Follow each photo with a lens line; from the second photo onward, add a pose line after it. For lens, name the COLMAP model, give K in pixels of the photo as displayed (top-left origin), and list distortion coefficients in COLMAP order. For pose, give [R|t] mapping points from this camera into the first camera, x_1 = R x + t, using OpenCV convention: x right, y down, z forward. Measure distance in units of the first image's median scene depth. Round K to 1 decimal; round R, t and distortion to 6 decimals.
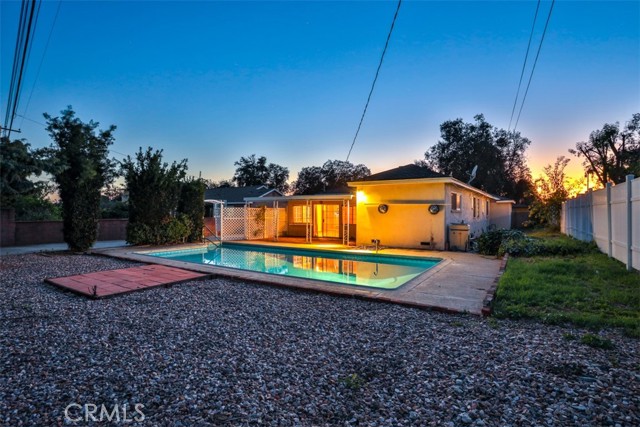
lens RADIAL K [[328.1, 0, 317.4], [0, 328.1, 212.2], [0, 0, 1]] dist [-0.081371, 0.035743]
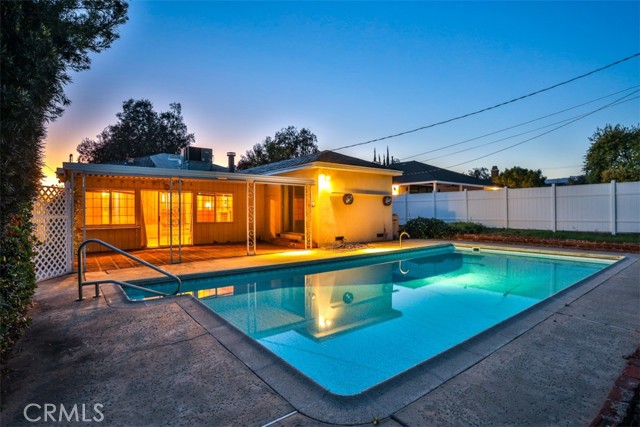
lens RADIAL K [[328.1, 0, 317.4], [0, 328.1, 212.2], [0, 0, 1]] dist [-0.081371, 0.035743]
pose [[0.330139, -0.008202, 0.943897, -0.580303], [0.005314, 0.999963, 0.006830, 0.016423], [-0.943917, 0.002761, 0.330171, 0.742916]]
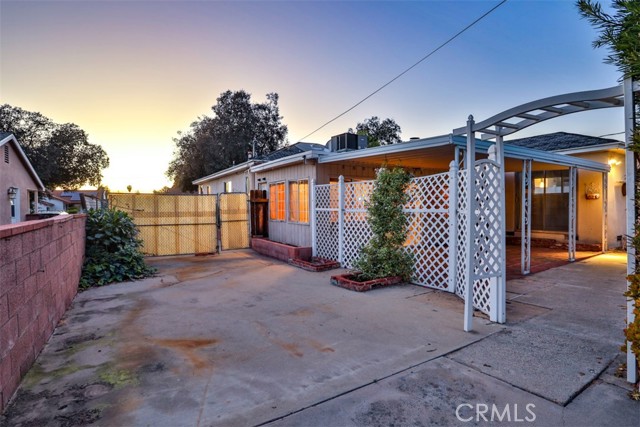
lens RADIAL K [[328.1, 0, 317.4], [0, 328.1, 212.2], [0, 0, 1]] dist [-0.081371, 0.035743]
pose [[0.438136, -0.022429, 0.898629, -0.619455], [0.009225, 0.999748, 0.020455, 0.017246], [-0.898861, -0.000672, 0.438233, 1.194490]]
